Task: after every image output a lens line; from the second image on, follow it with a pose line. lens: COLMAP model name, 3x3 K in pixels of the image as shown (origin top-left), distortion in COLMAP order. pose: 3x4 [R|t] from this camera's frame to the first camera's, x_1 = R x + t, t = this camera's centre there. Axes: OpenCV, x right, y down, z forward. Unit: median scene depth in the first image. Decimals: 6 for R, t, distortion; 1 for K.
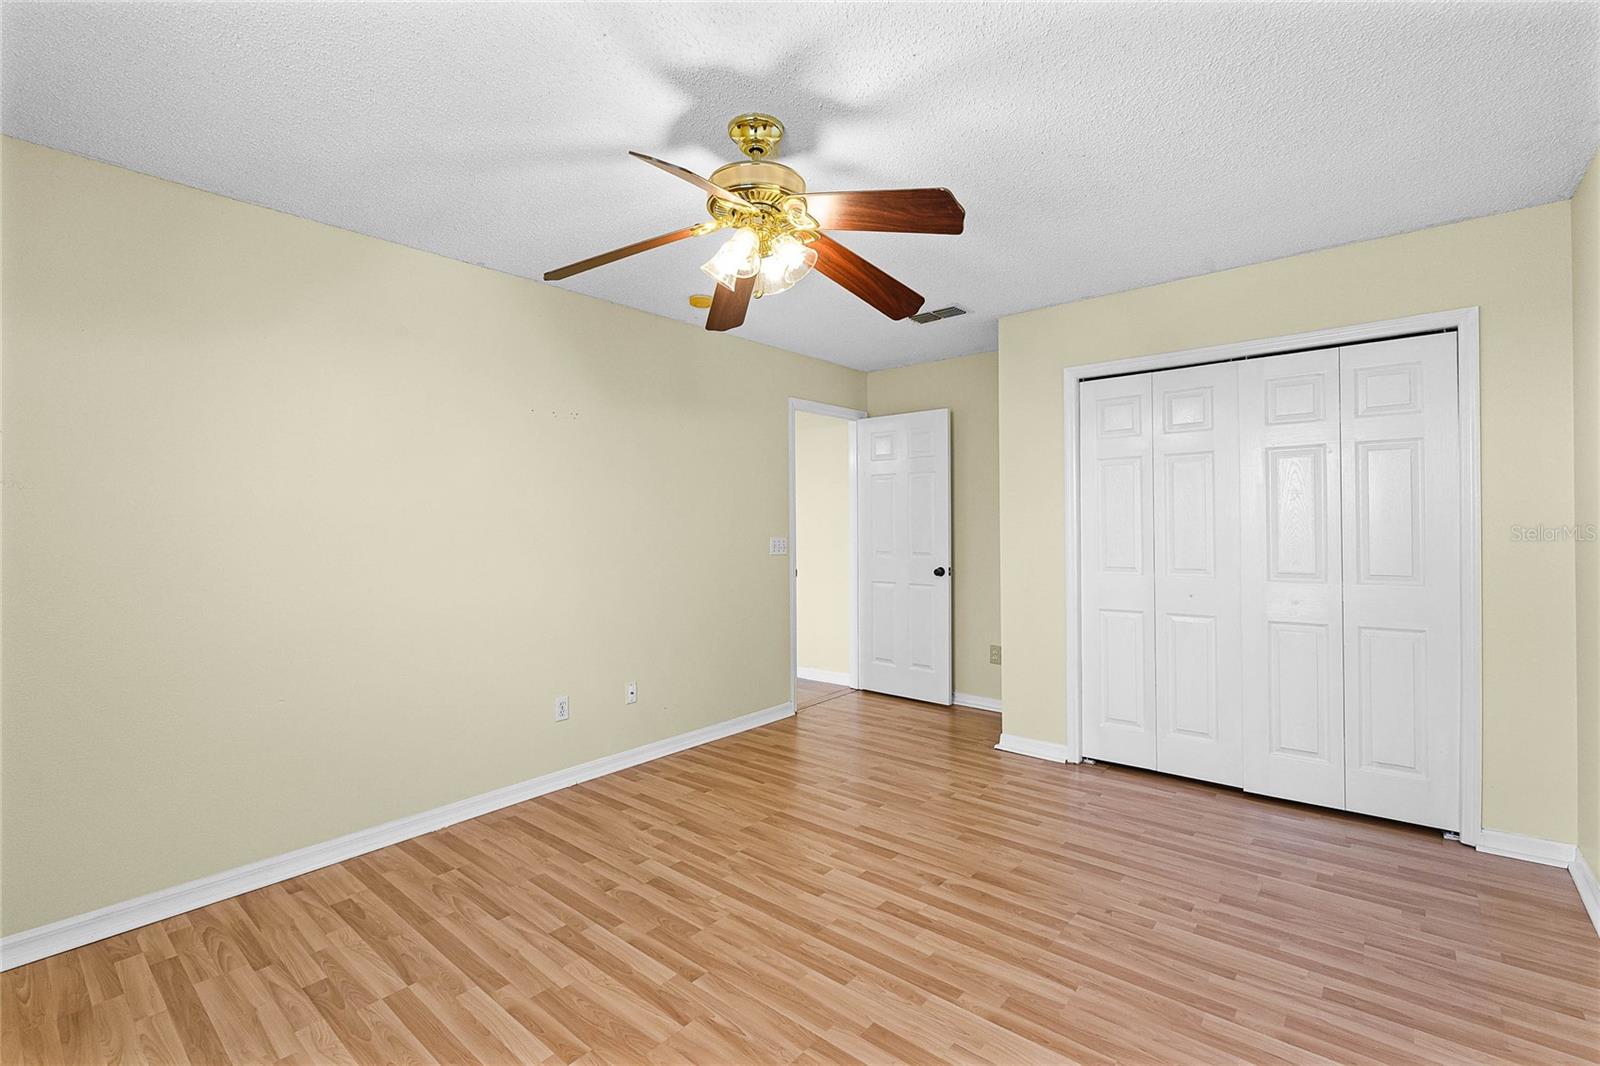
lens RADIAL K [[710.5, 0, 803.0], [0, 710.5, 535.1], [0, 0, 1]] dist [-0.002826, 0.000216]
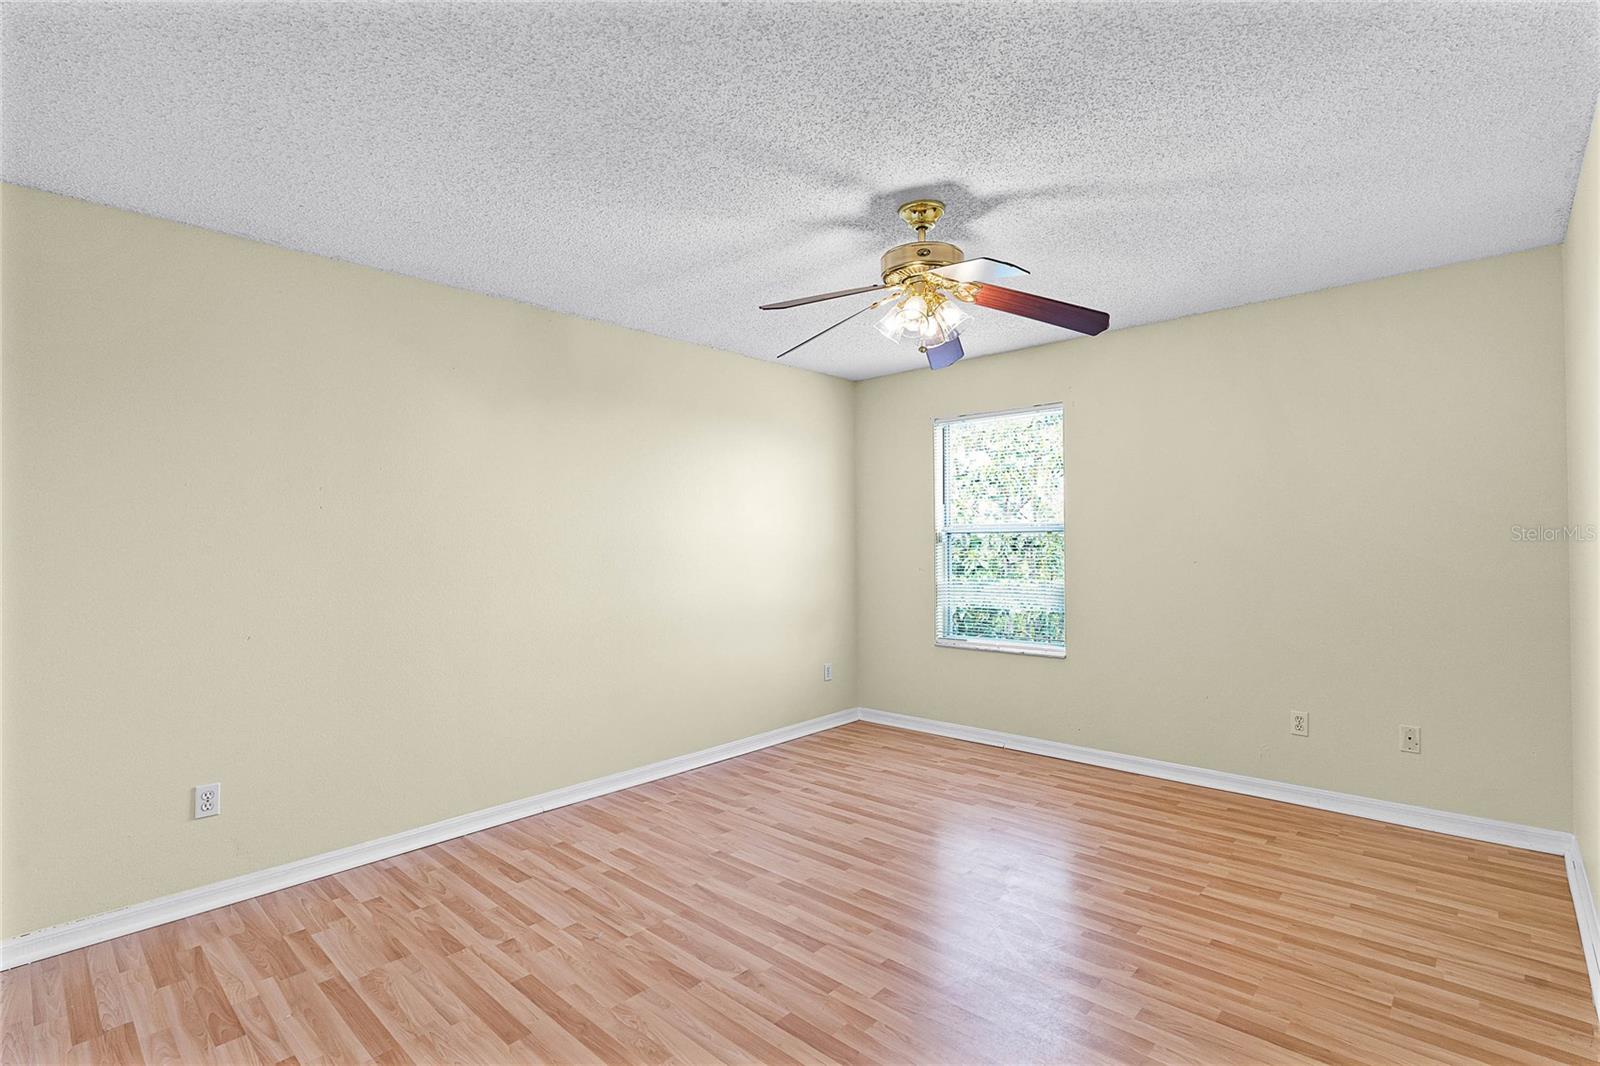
lens RADIAL K [[752.4, 0, 809.0], [0, 752.4, 535.2], [0, 0, 1]] dist [0.000330, -0.000067]
pose [[-0.998962, 0.020926, 0.040464, 0.079184], [0.021042, 0.999776, 0.002439, -0.033091], [-0.040404, 0.003288, -0.999178, 2.157970]]
